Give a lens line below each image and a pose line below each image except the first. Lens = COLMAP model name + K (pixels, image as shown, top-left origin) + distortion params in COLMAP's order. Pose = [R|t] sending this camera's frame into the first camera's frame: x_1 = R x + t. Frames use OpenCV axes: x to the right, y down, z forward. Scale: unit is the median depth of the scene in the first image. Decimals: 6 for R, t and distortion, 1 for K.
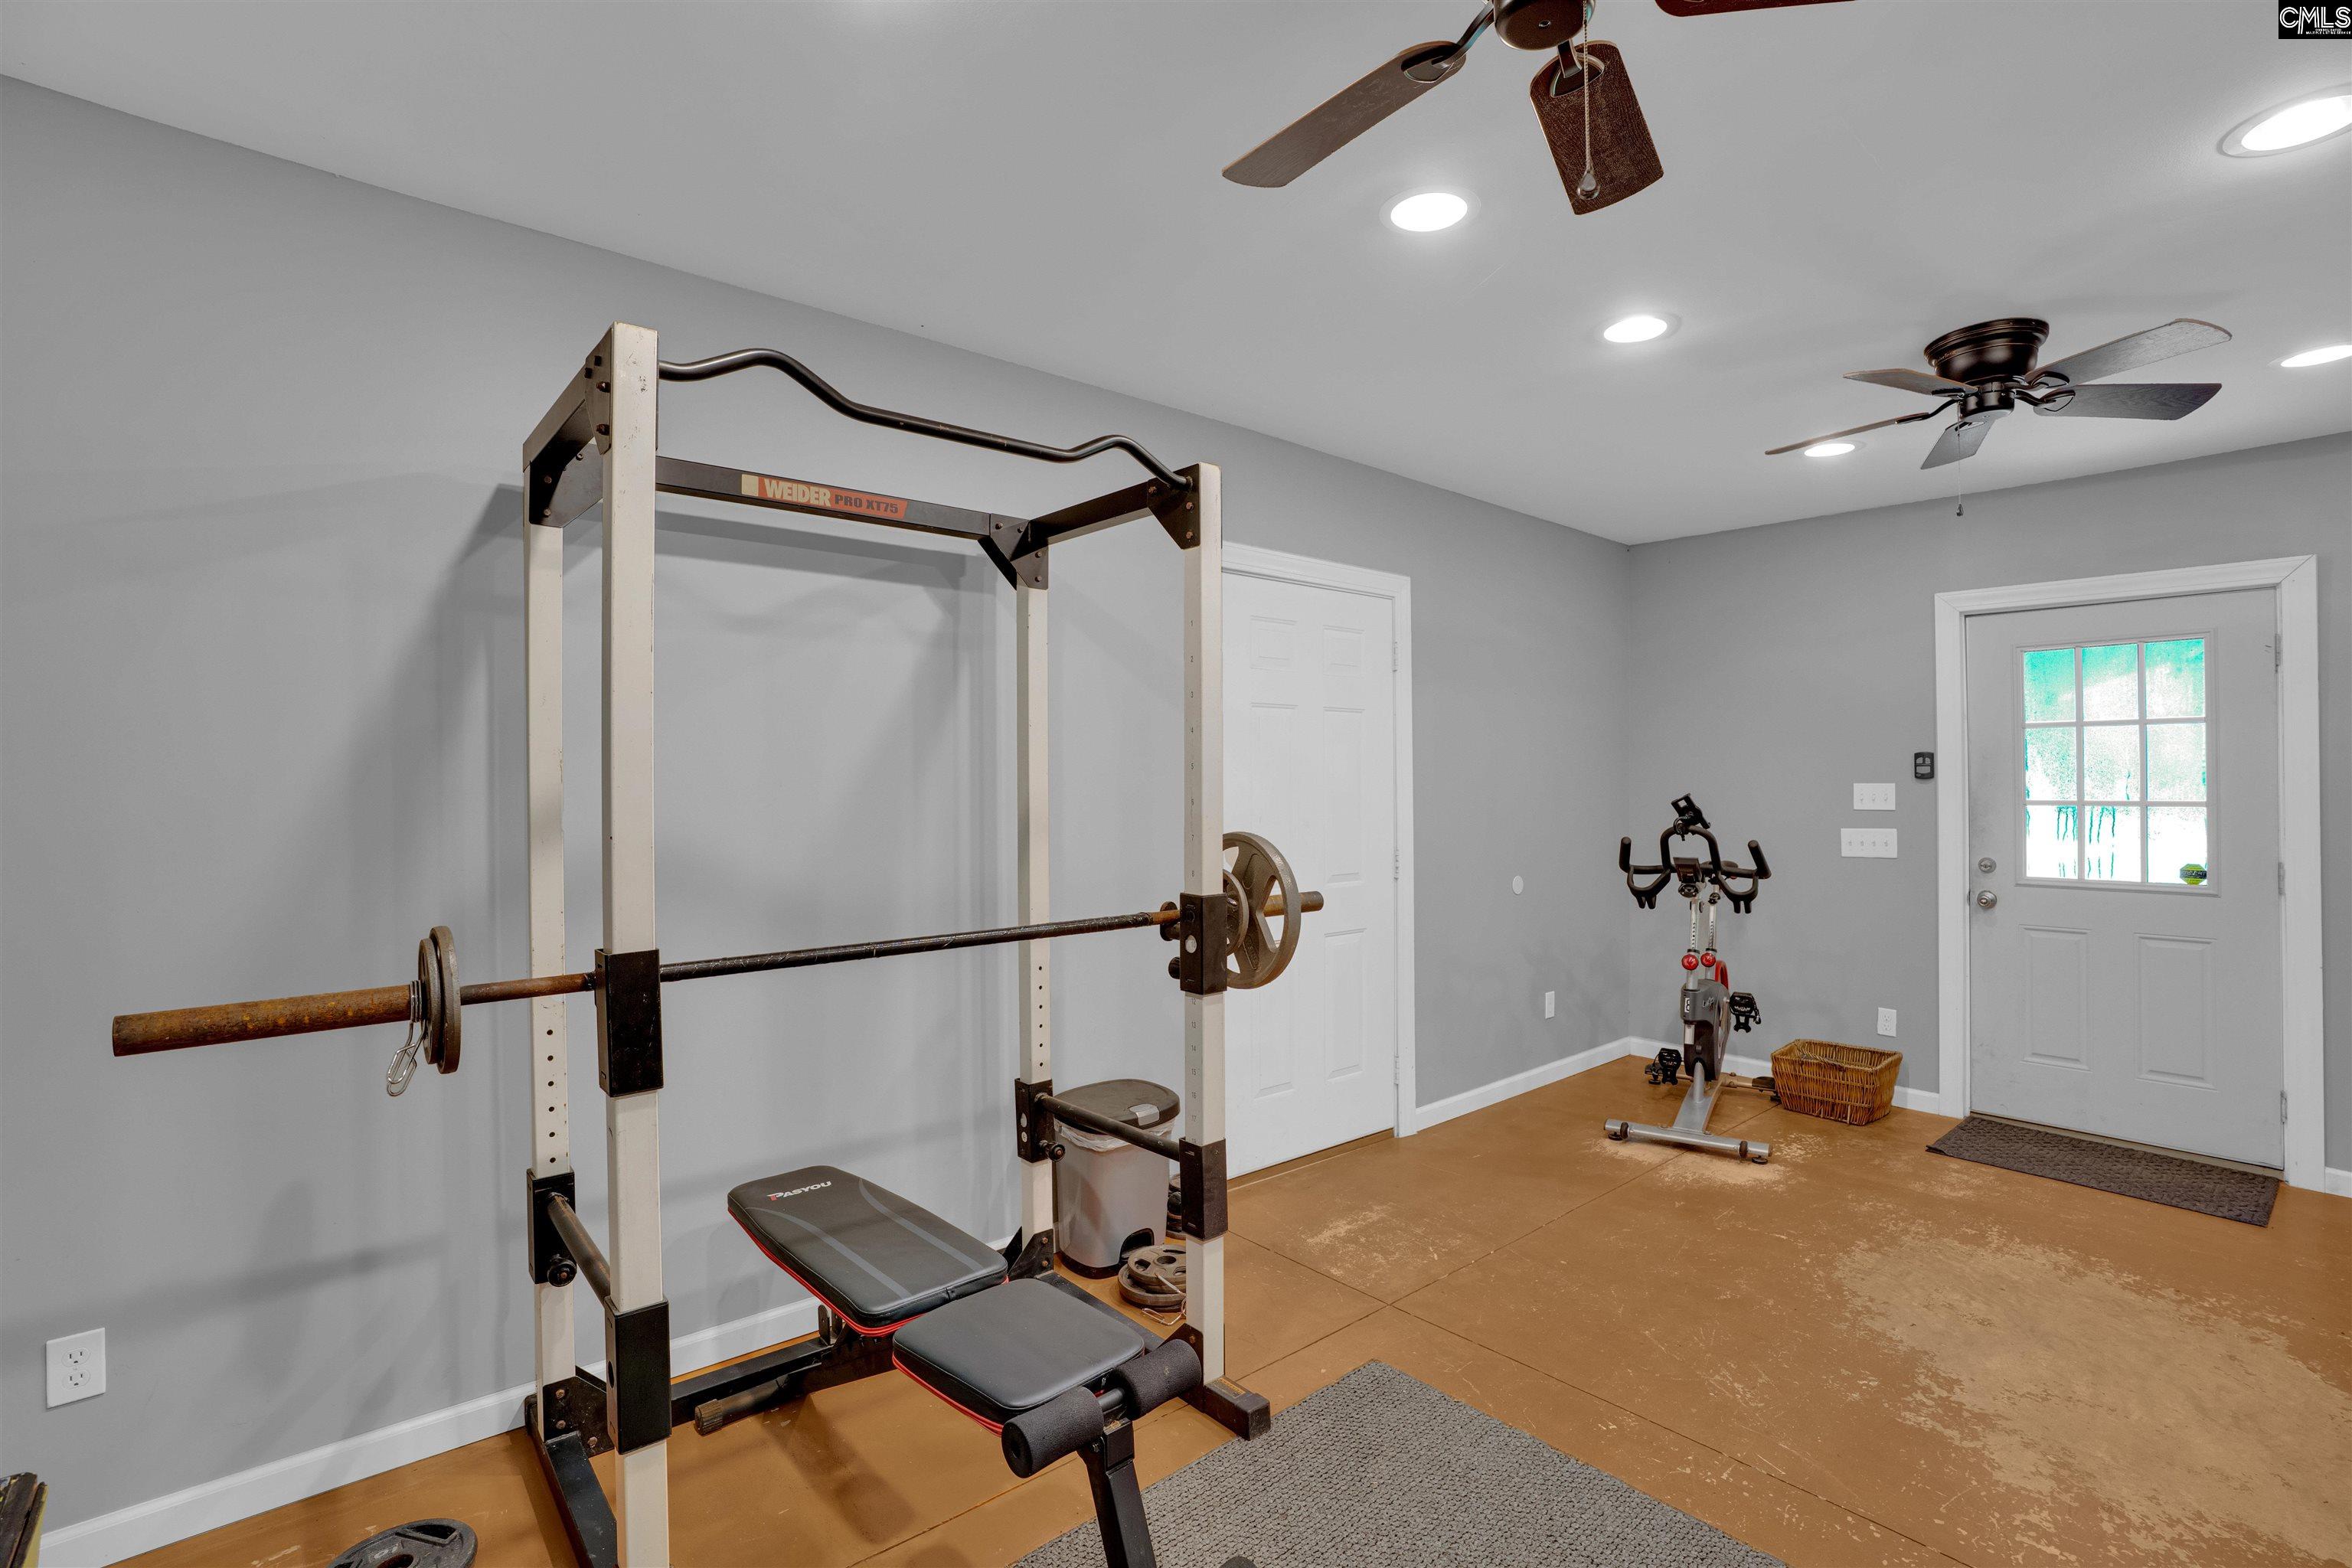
lens RADIAL K [[1099.6, 0, 1164.1], [0, 1099.6, 784.2], [0, 0, 1]] dist [-0.048753, 0.016481]
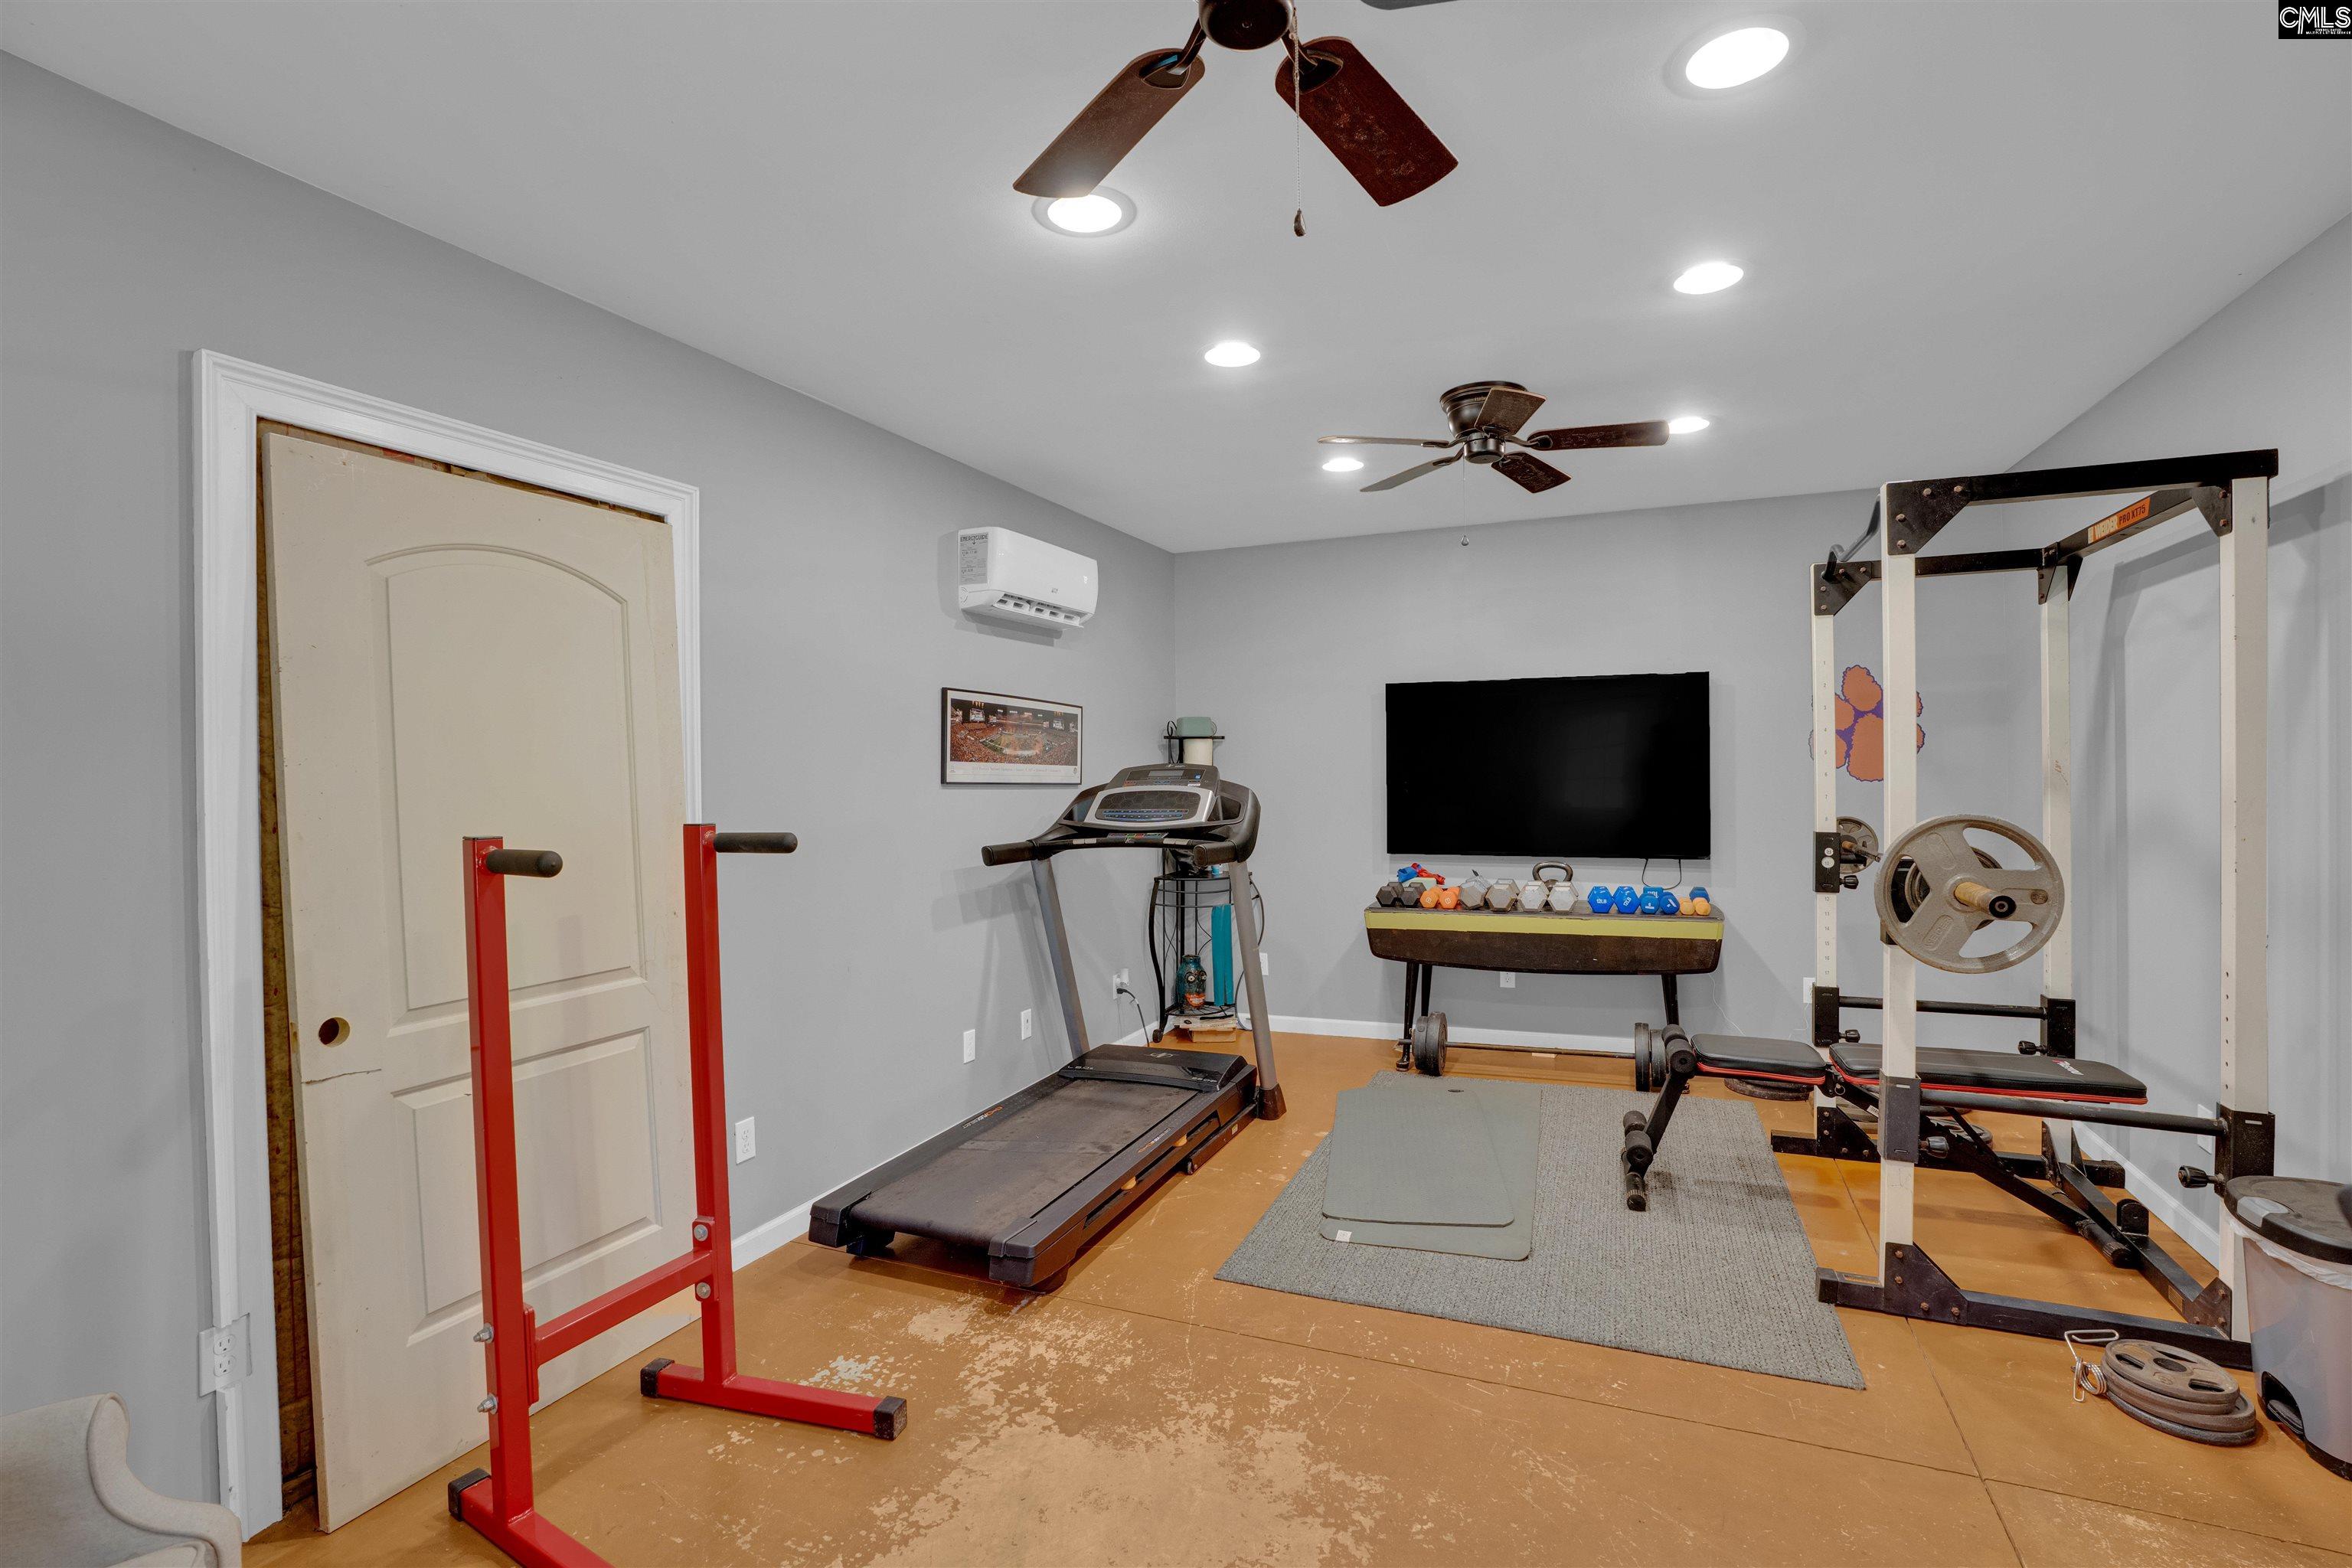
lens RADIAL K [[1099.6, 0, 1164.1], [0, 1099.6, 784.2], [0, 0, 1]] dist [-0.048753, 0.016481]
pose [[-0.905677, 0.017647, -0.423601, 1.249044], [0.011193, 0.999780, 0.017720, -0.008185], [0.423821, 0.011307, -0.905676, 1.761012]]
